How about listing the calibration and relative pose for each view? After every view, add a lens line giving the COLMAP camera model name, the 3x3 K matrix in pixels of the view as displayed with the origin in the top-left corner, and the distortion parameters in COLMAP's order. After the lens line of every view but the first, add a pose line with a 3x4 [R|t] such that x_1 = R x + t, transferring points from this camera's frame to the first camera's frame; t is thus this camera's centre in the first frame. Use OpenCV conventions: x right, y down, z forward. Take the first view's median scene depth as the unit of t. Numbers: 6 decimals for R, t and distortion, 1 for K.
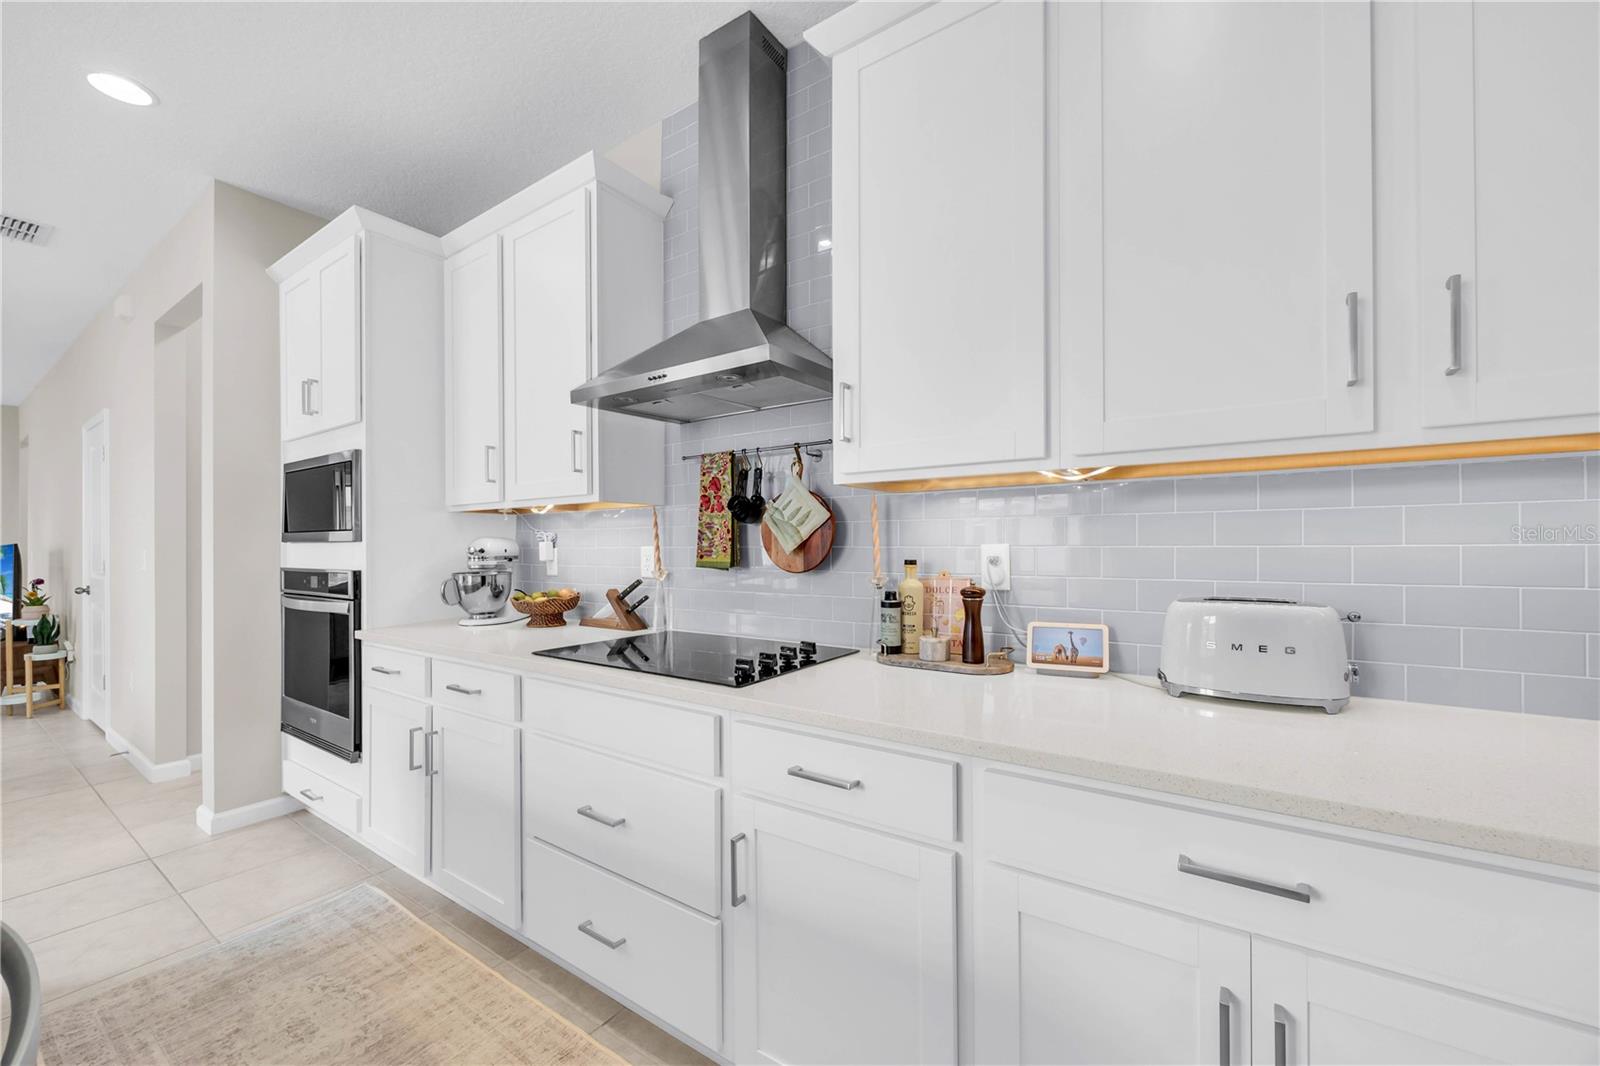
lens RADIAL K [[627.6, 0, 810.6], [0, 627.6, 543.5], [0, 0, 1]] dist [-0.000513, -0.000100]
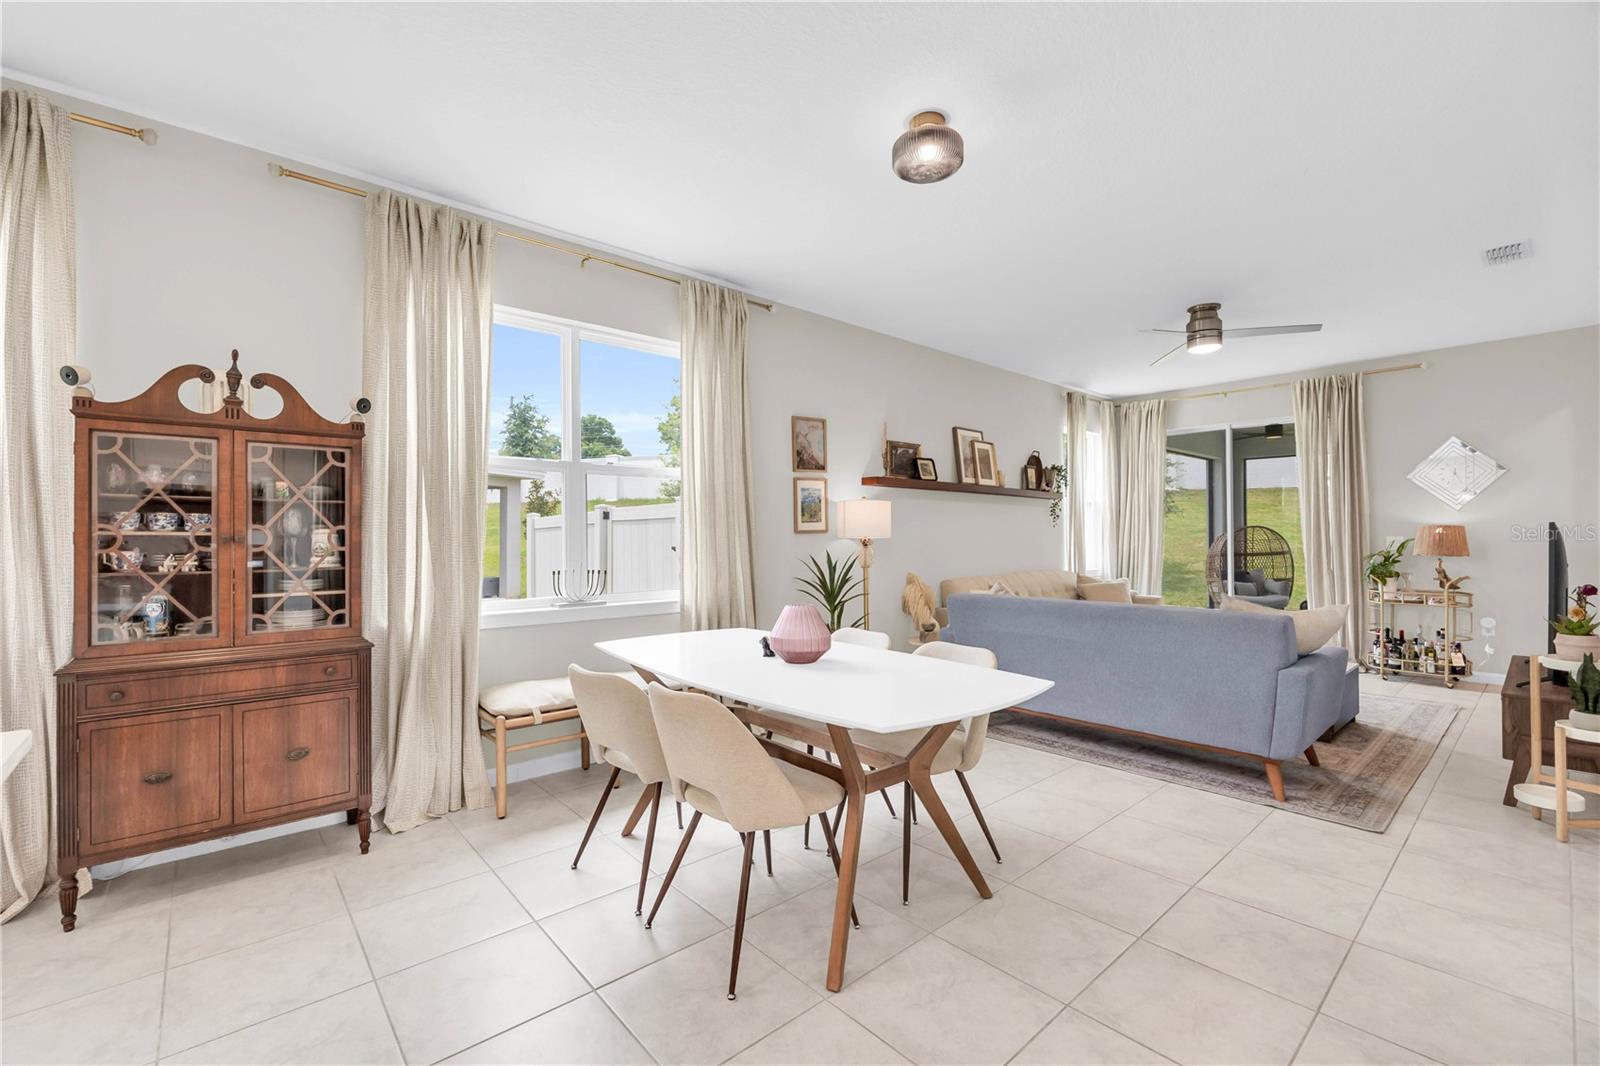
lens RADIAL K [[681.1, 0, 800.0], [0, 681.1, 533.0], [0, 0, 1]] dist [-0.014816, 0.000210]
pose [[-0.247252, -0.002783, -0.968947, -1.085506], [0.011265, 0.999920, -0.005747, 0.015054], [0.968886, -0.012336, -0.247201, 1.053482]]
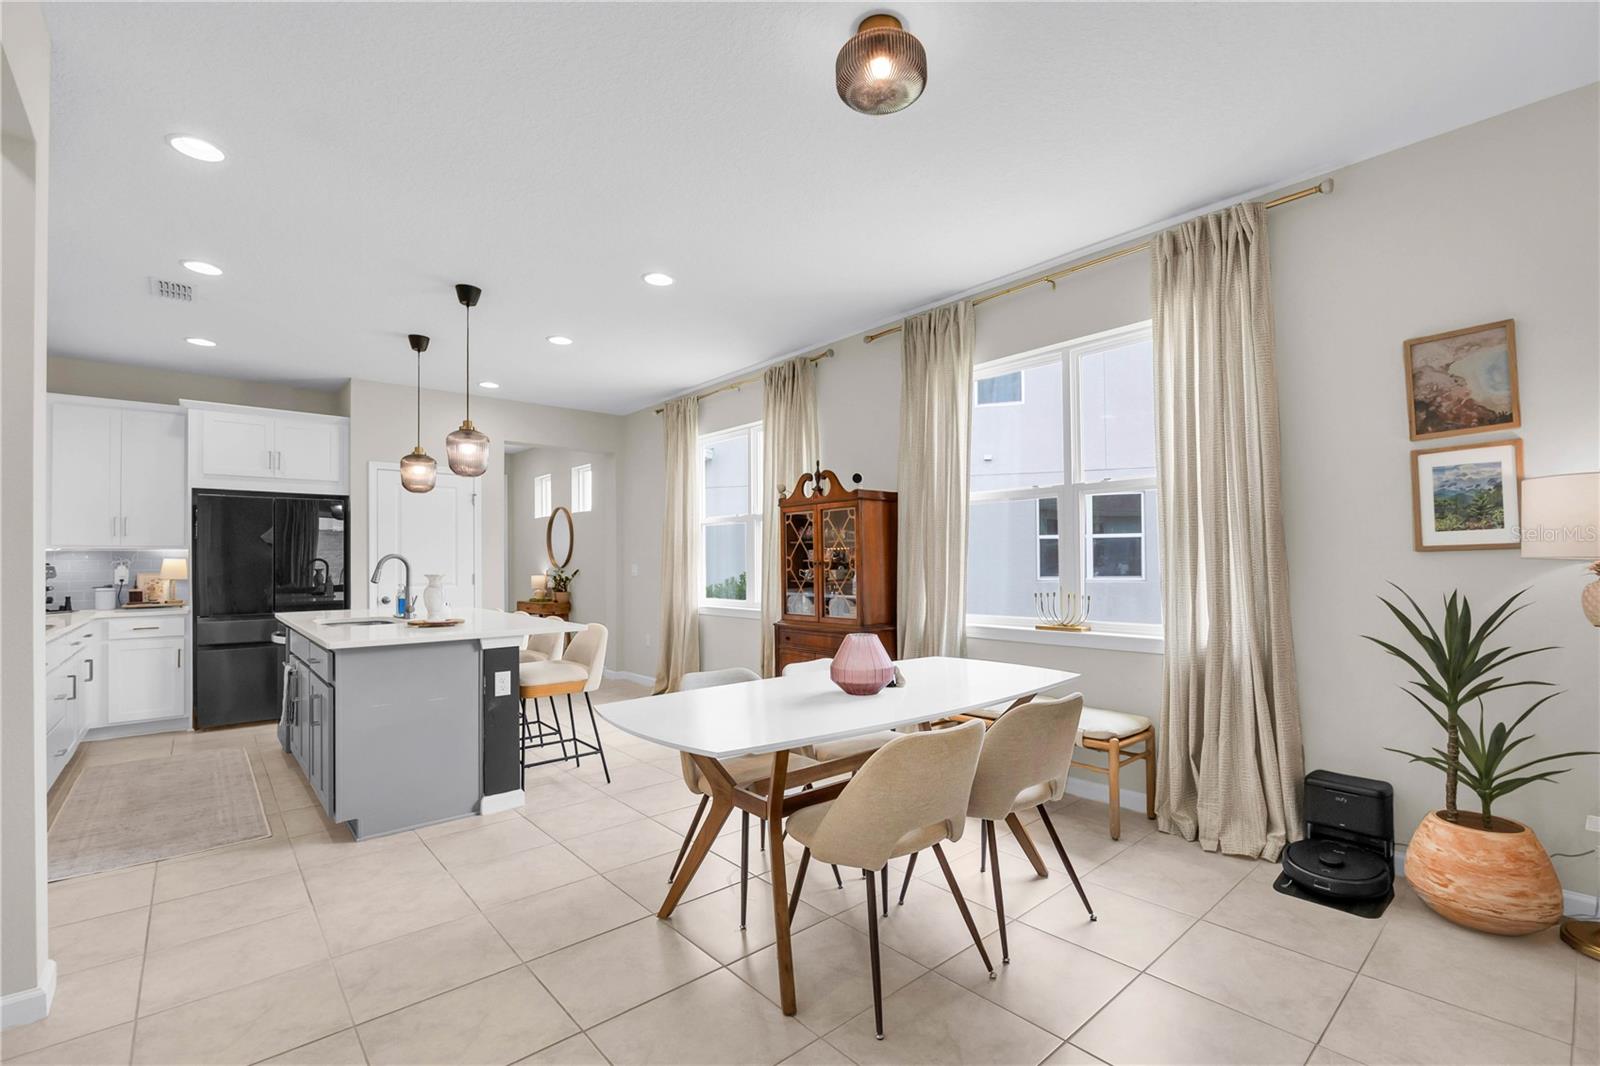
lens RADIAL K [[703.3, 0, 839.7], [0, 703.3, 554.5], [0, 0, 1]] dist [-0.005388, -0.000663]
pose [[-0.973789, 0.017111, 0.226810, -2.486857], [0.014483, 0.999807, -0.013247, 0.010435], [-0.226993, -0.009615, -0.973849, 1.947776]]
